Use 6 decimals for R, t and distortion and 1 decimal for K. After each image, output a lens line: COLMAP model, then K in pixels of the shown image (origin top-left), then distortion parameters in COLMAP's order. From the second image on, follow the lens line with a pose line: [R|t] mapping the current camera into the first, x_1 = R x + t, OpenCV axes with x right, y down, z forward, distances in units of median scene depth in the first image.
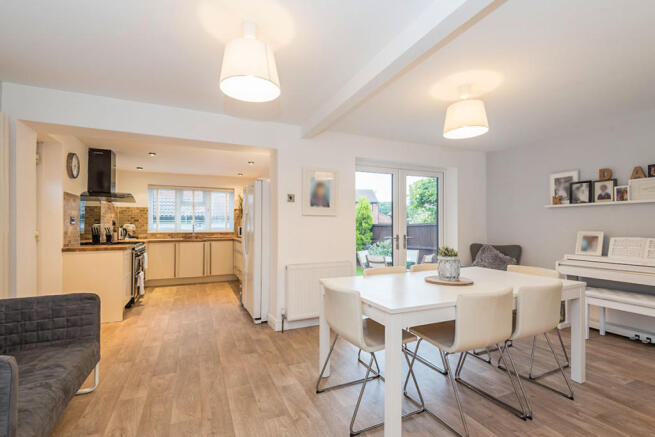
lens RADIAL K [[299.9, 0, 329.9], [0, 299.9, 219.9], [0, 0, 1]] dist [0.003403, 0.000138]
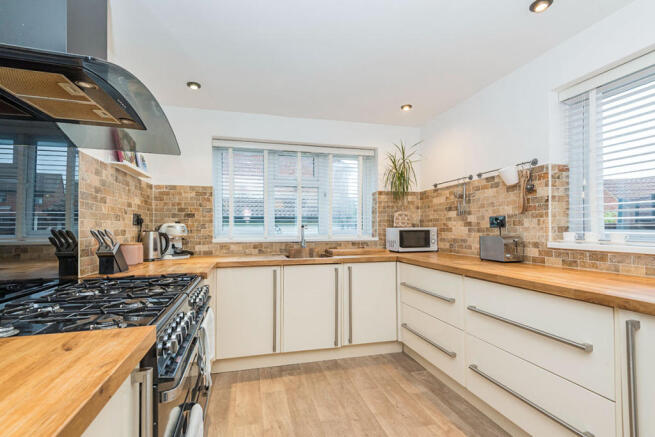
lens RADIAL K [[299.9, 0, 325.6], [0, 299.9, 222.0], [0, 0, 1]] dist [0.003403, 0.000138]
pose [[0.986847, -0.009173, -0.161398, -0.371384], [0.006766, 0.999858, -0.015460, 0.020244], [0.161517, 0.014164, 0.986768, 0.590248]]
